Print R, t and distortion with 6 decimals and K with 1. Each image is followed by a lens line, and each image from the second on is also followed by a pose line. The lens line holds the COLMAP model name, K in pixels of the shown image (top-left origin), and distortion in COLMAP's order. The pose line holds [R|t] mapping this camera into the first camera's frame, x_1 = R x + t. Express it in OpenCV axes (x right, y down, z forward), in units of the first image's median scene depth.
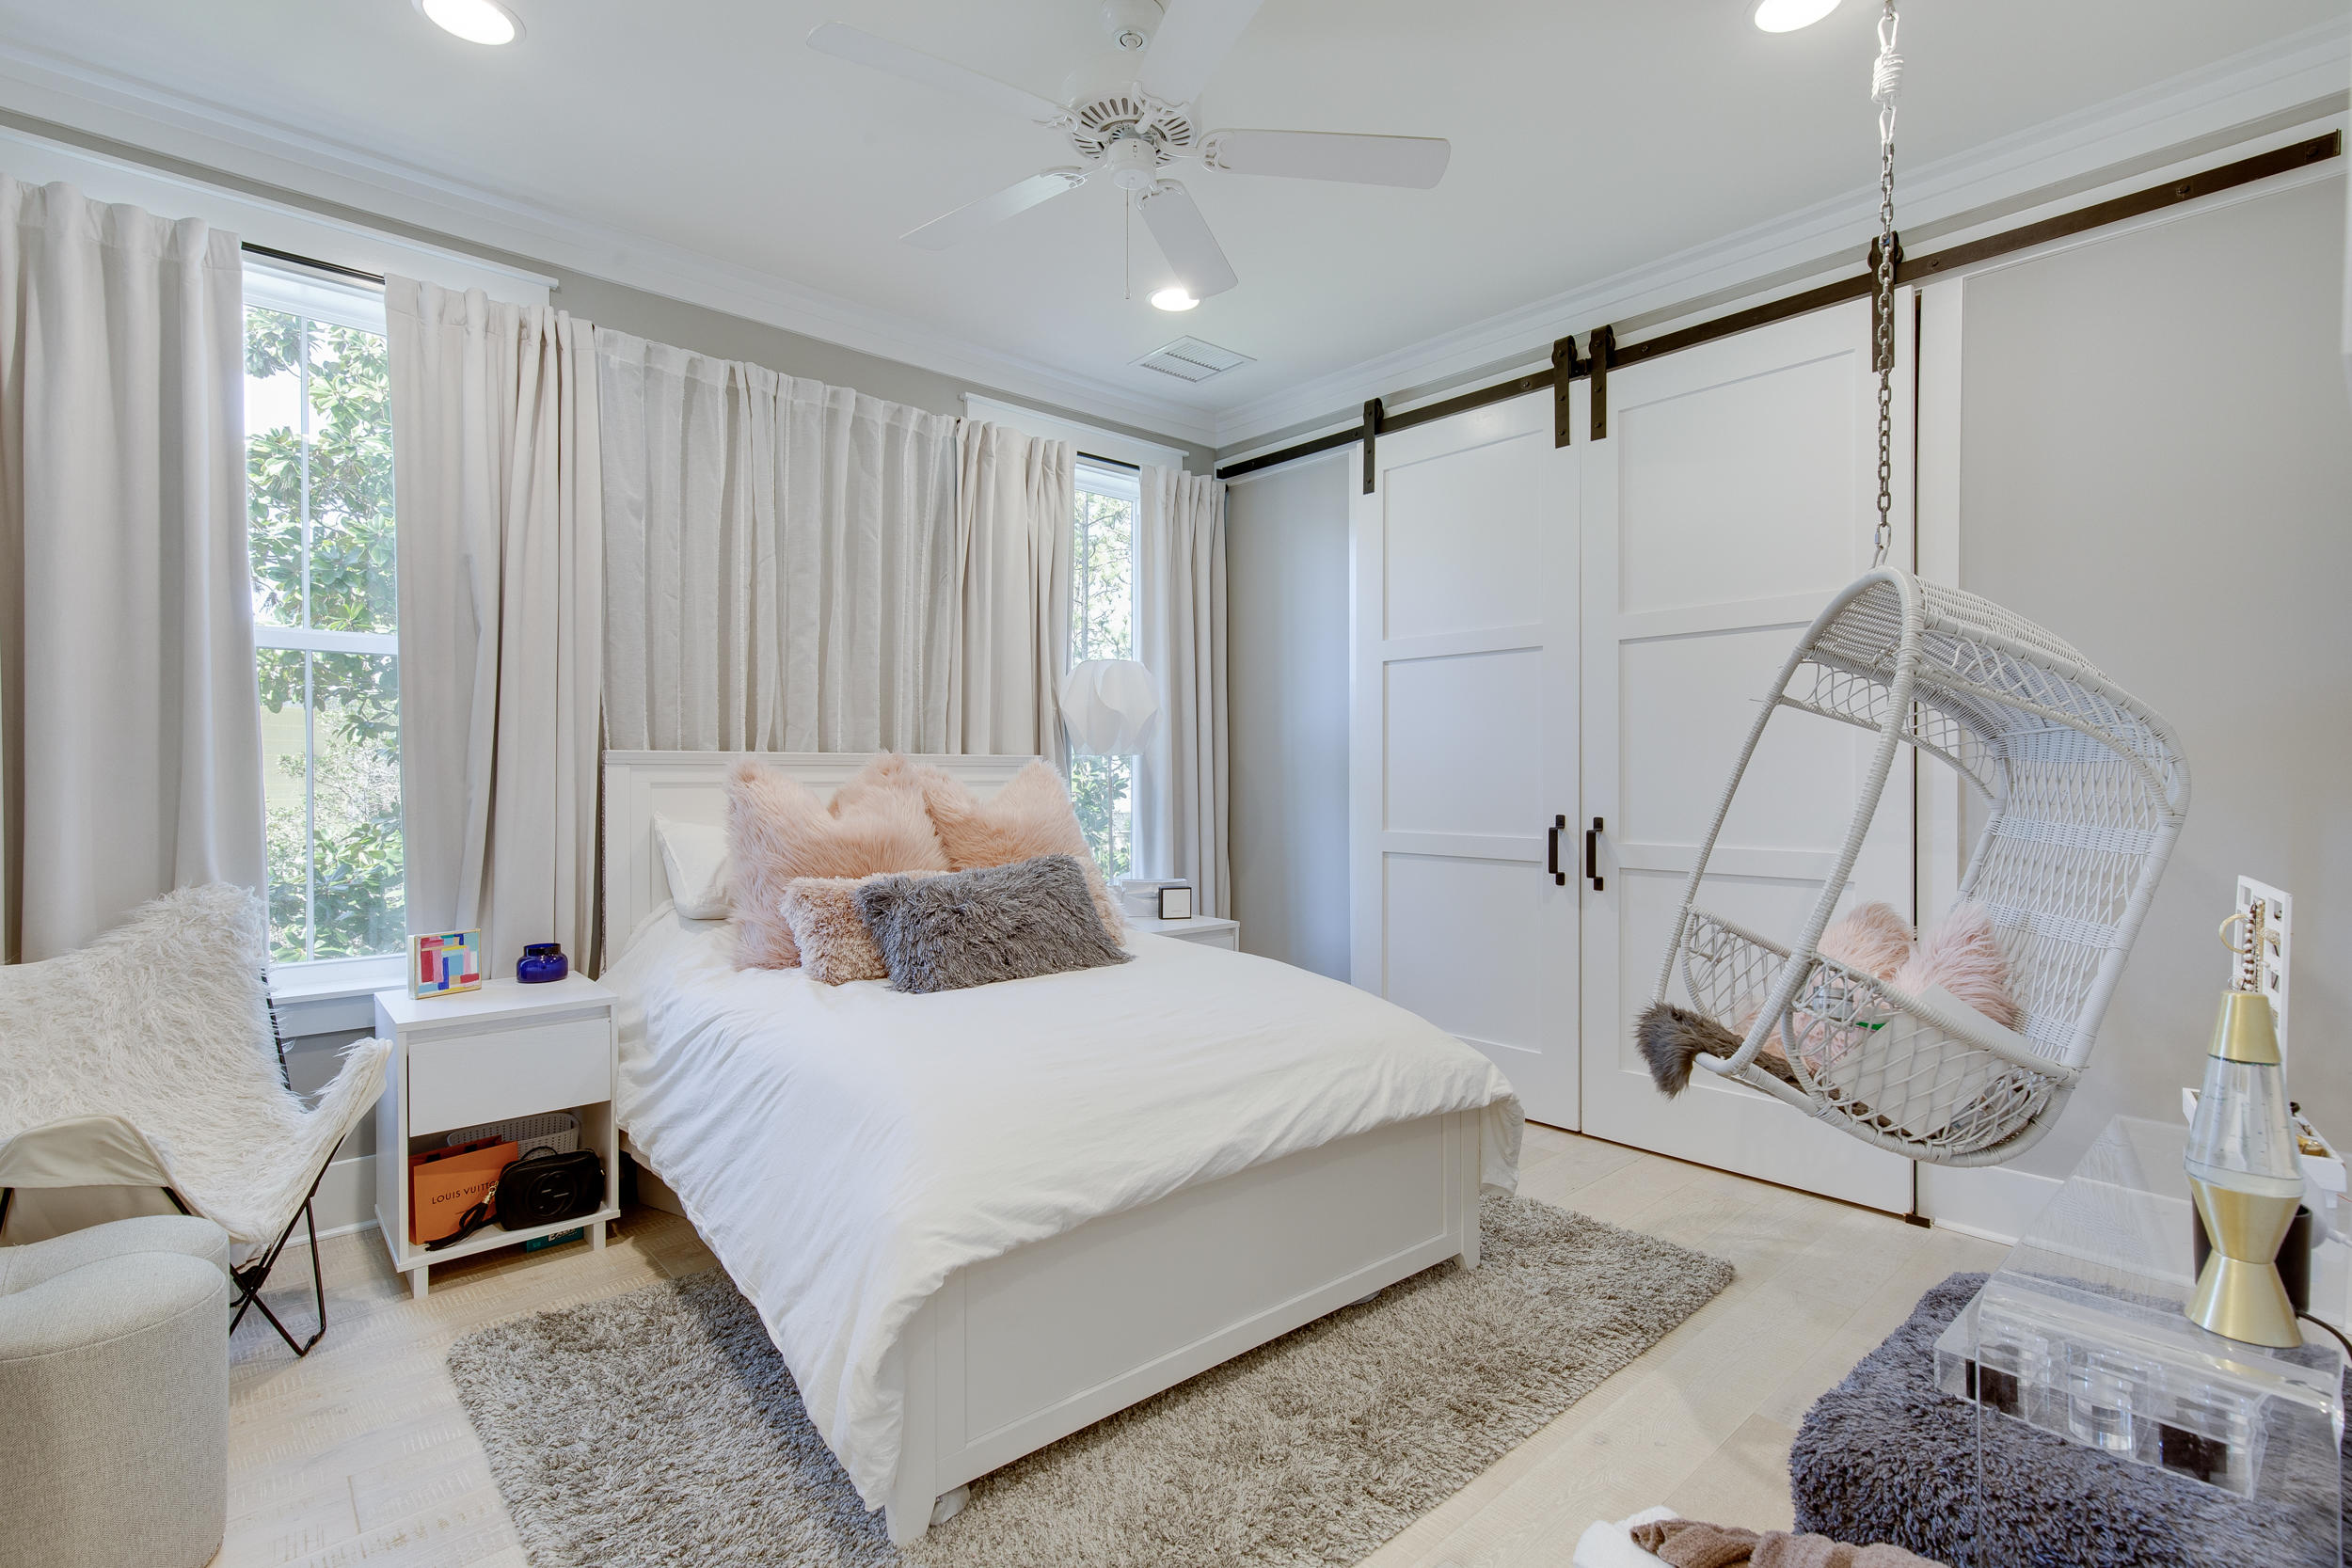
lens RADIAL K [[1098.2, 0, 1173.6], [0, 1098.2, 792.5], [0, 0, 1]] dist [0.000286, 0.000096]
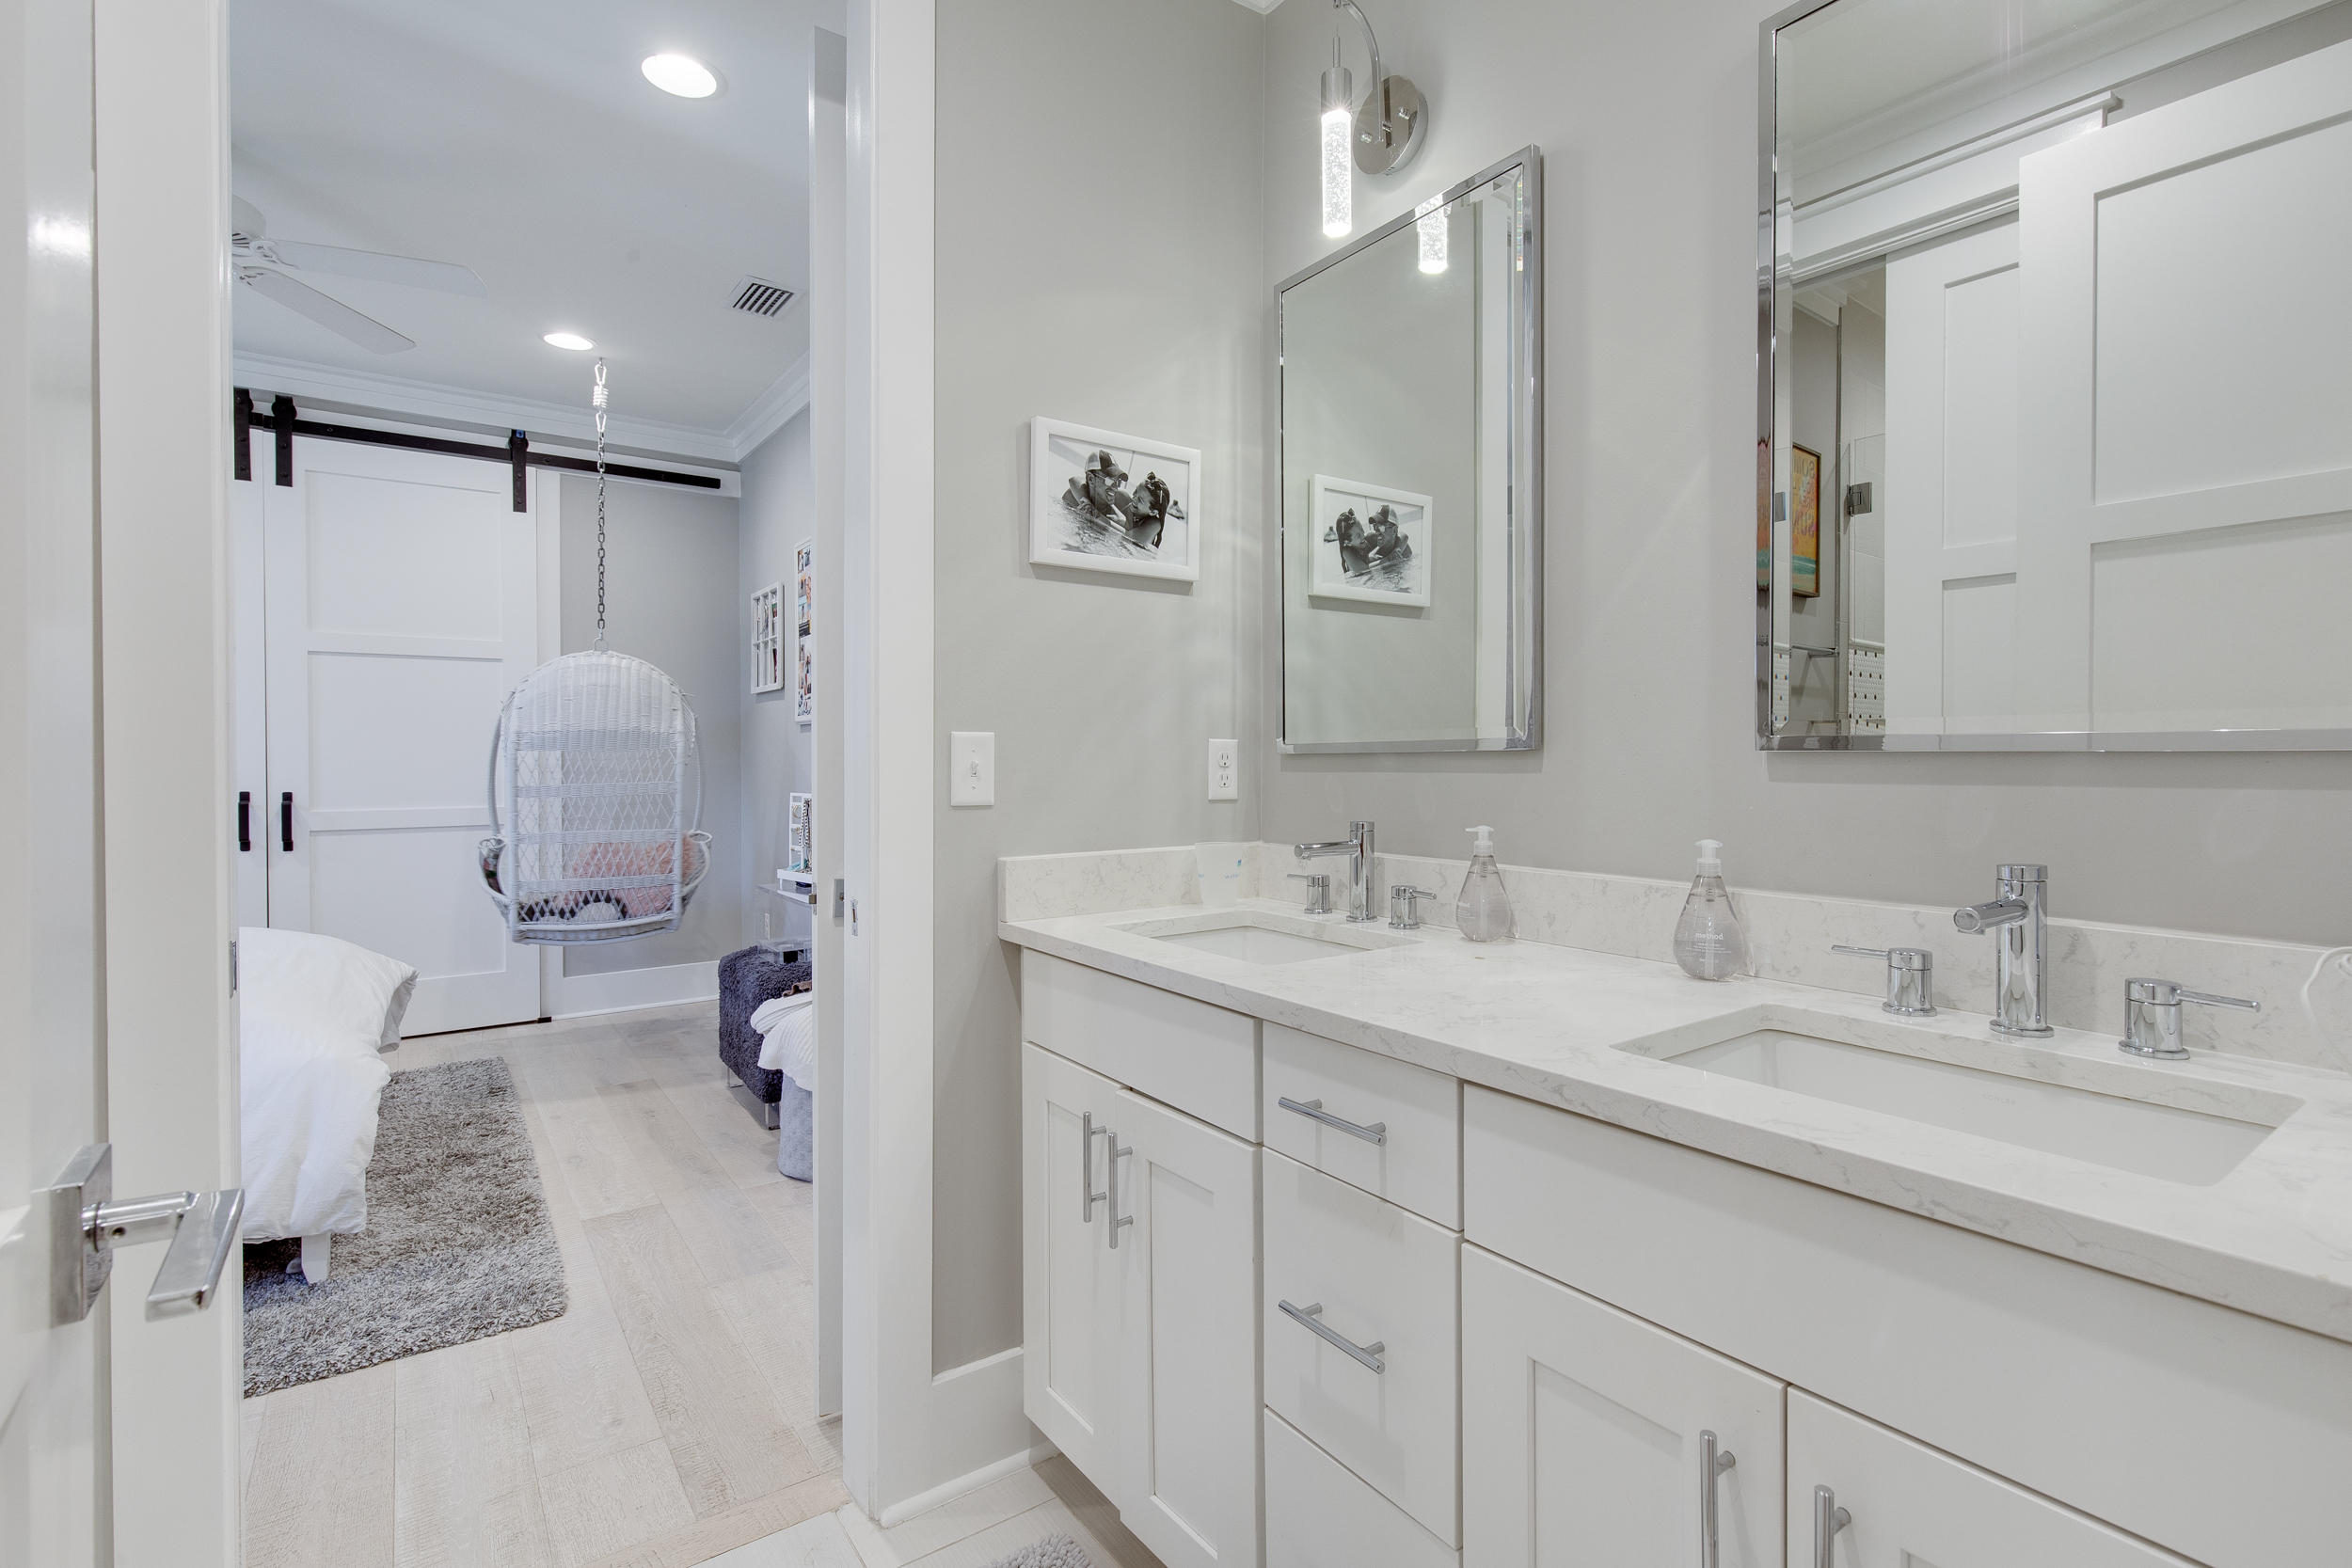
lens RADIAL K [[1098.2, 0, 1177.1], [0, 1098.2, 774.8], [0, 0, 1]] dist [0.000286, 0.000096]
pose [[0.114726, -0.009903, 0.993348, -2.691654], [0.013900, 0.999868, 0.008363, 0.030136], [-0.993300, 0.012848, 0.114849, -0.514176]]
